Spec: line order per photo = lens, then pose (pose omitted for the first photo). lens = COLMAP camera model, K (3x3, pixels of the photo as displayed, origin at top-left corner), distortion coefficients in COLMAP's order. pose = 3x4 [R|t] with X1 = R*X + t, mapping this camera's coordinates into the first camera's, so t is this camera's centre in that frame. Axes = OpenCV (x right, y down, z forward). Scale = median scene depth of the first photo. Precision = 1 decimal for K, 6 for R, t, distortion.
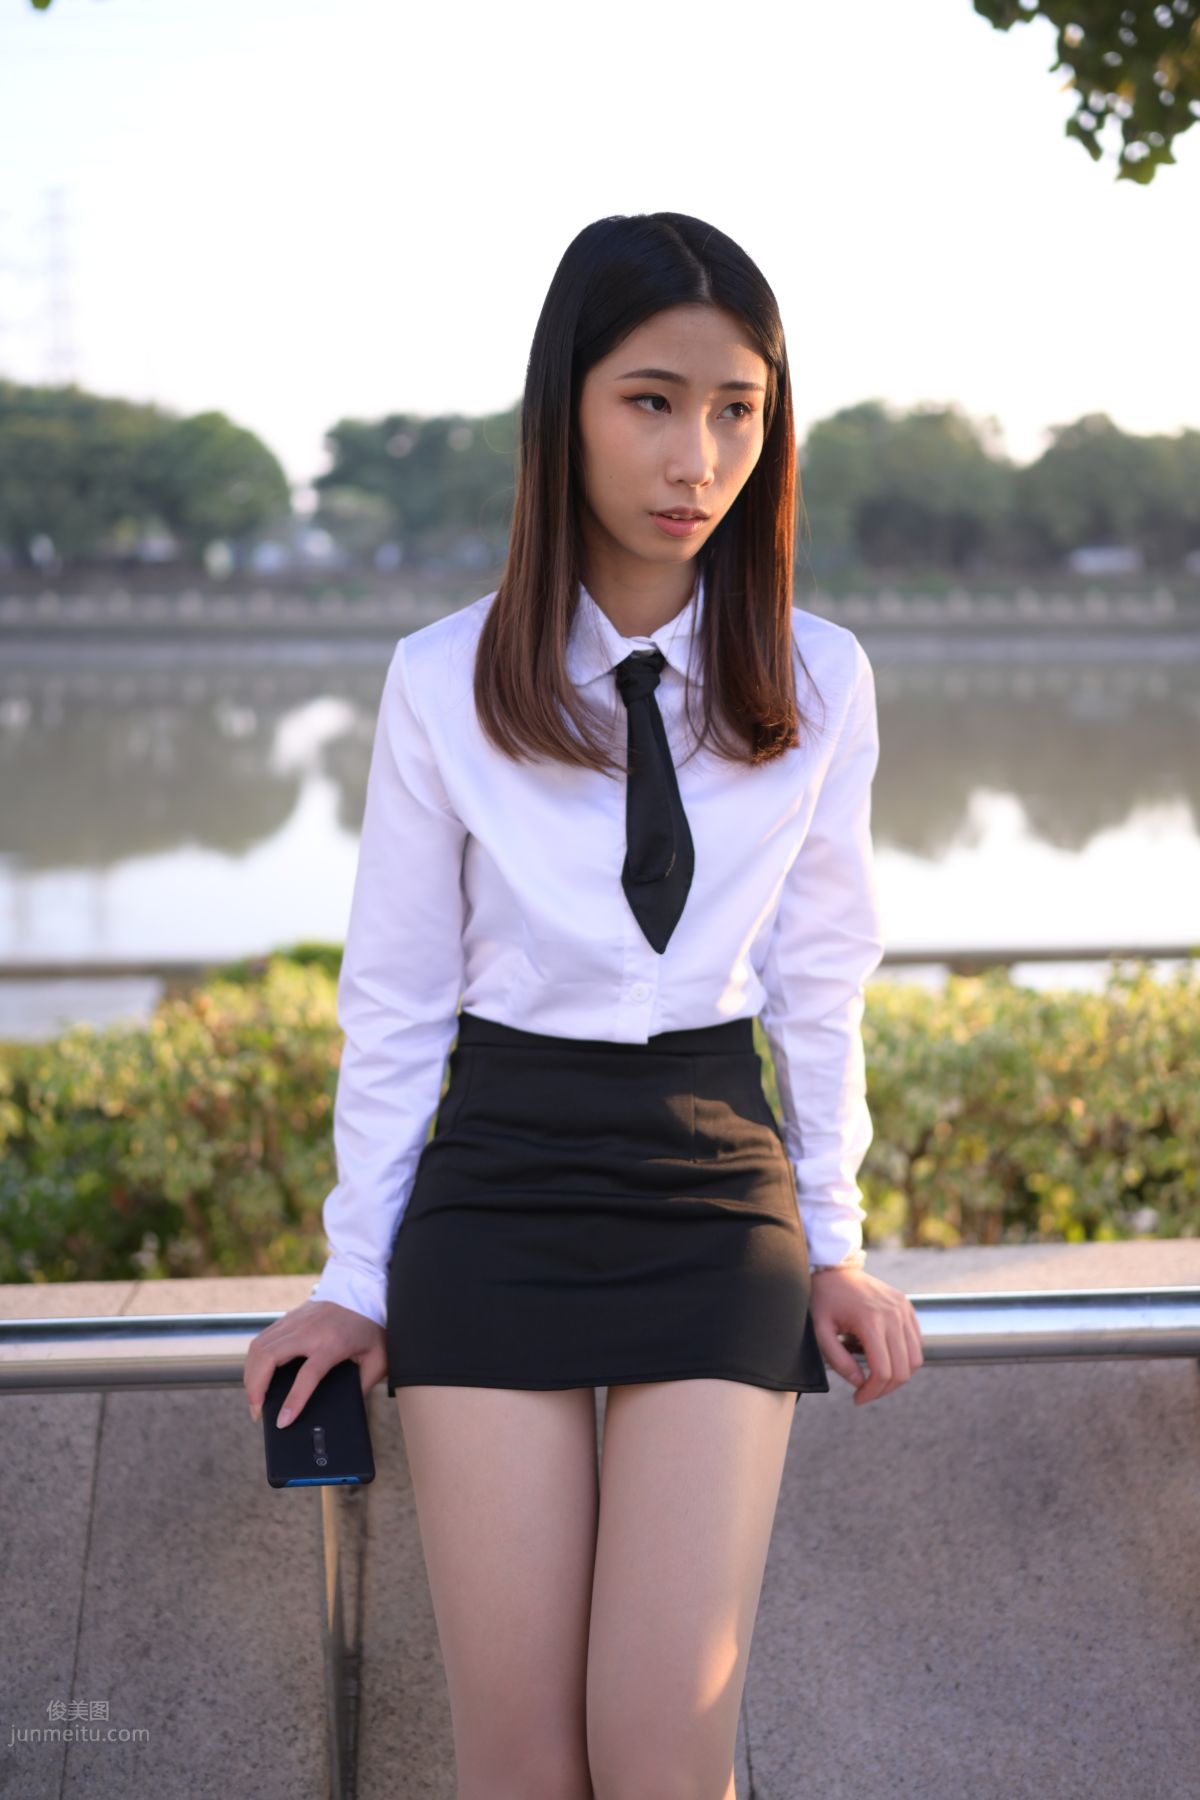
lens RADIAL K [[1677.2, 0, 586.3], [0, 1677.2, 911.5], [0, 0, 1]] dist [-0.000458, 0.000000]
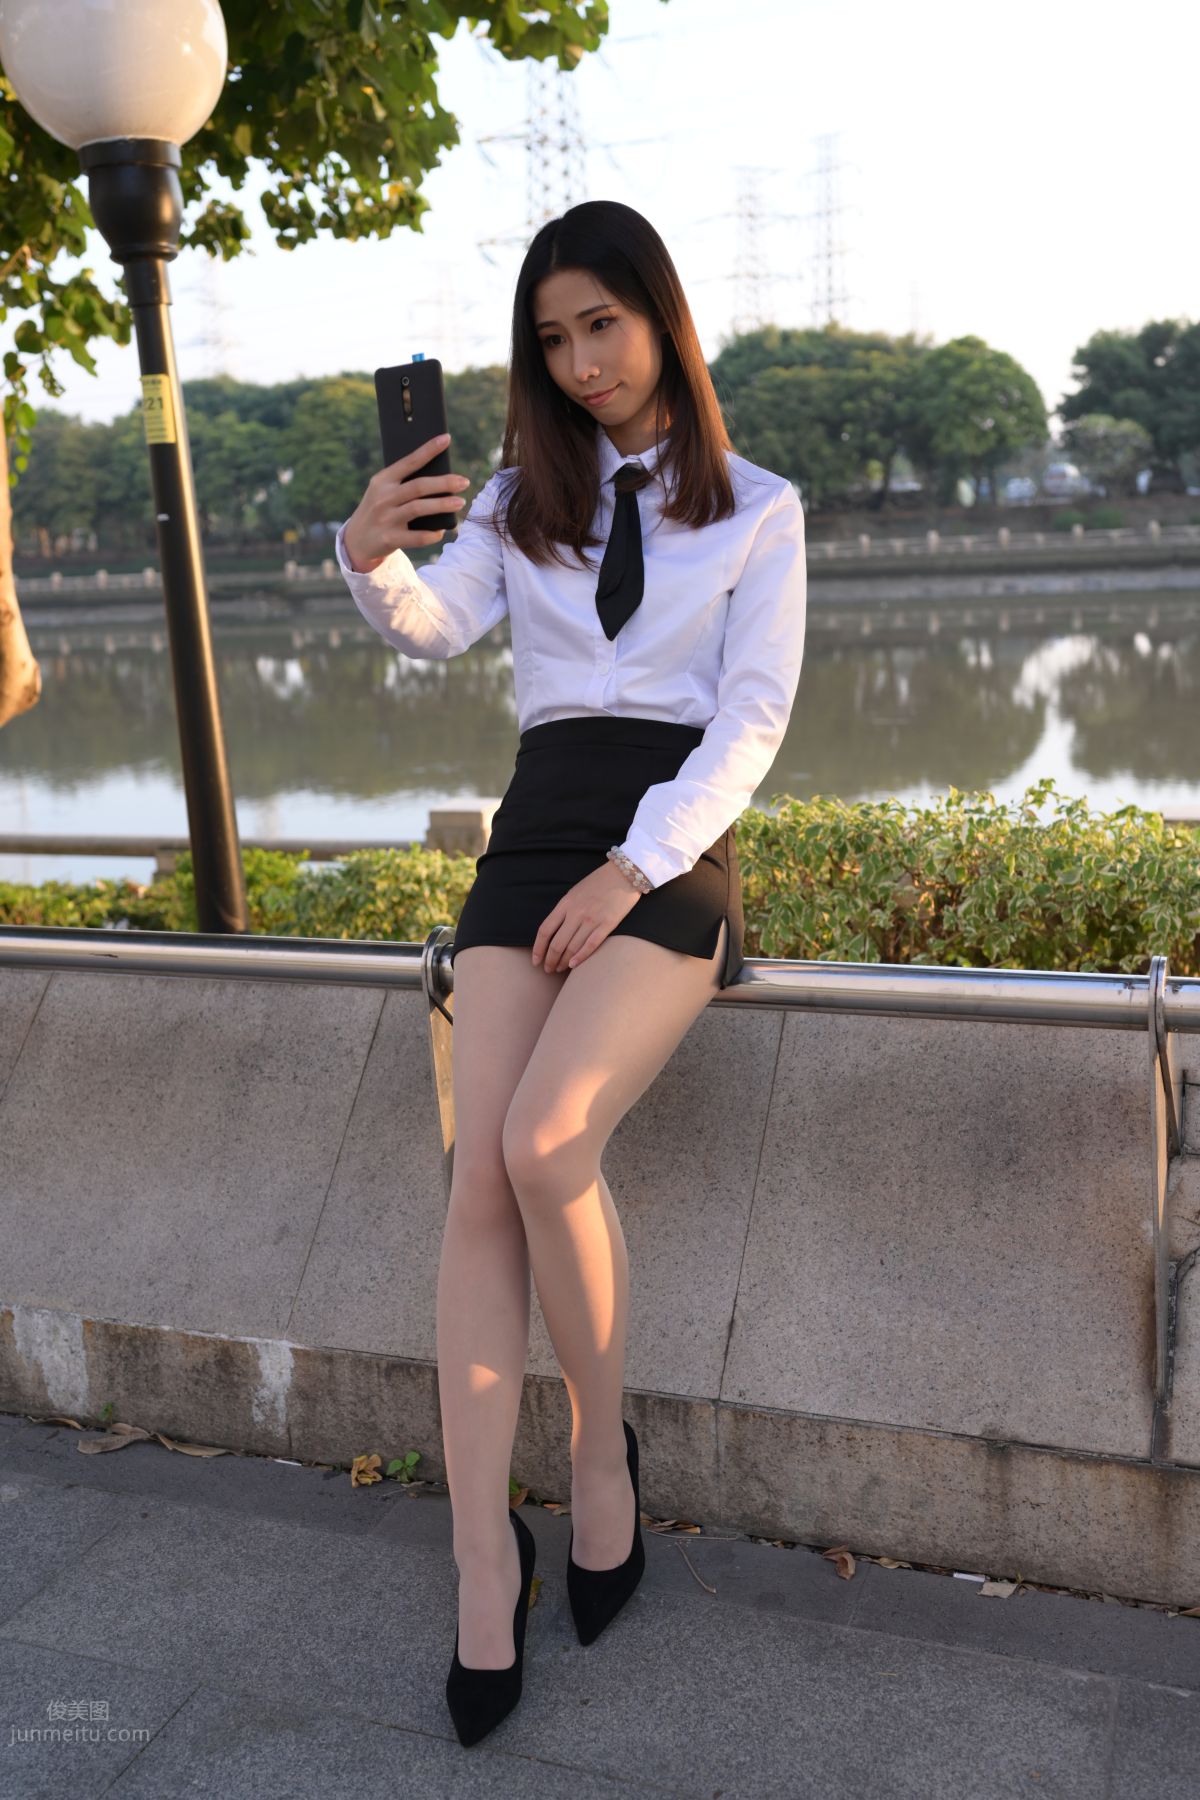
lens RADIAL K [[1677.2, 0, 582.5], [0, 1677.2, 906.7], [0, 0, 1]] dist [-0.000458, 0.000000]
pose [[0.908089, 0.046898, -0.416143, 0.518082], [-0.032315, 0.998594, 0.042022, 0.119968], [0.417528, -0.024712, 0.908328, -0.291559]]
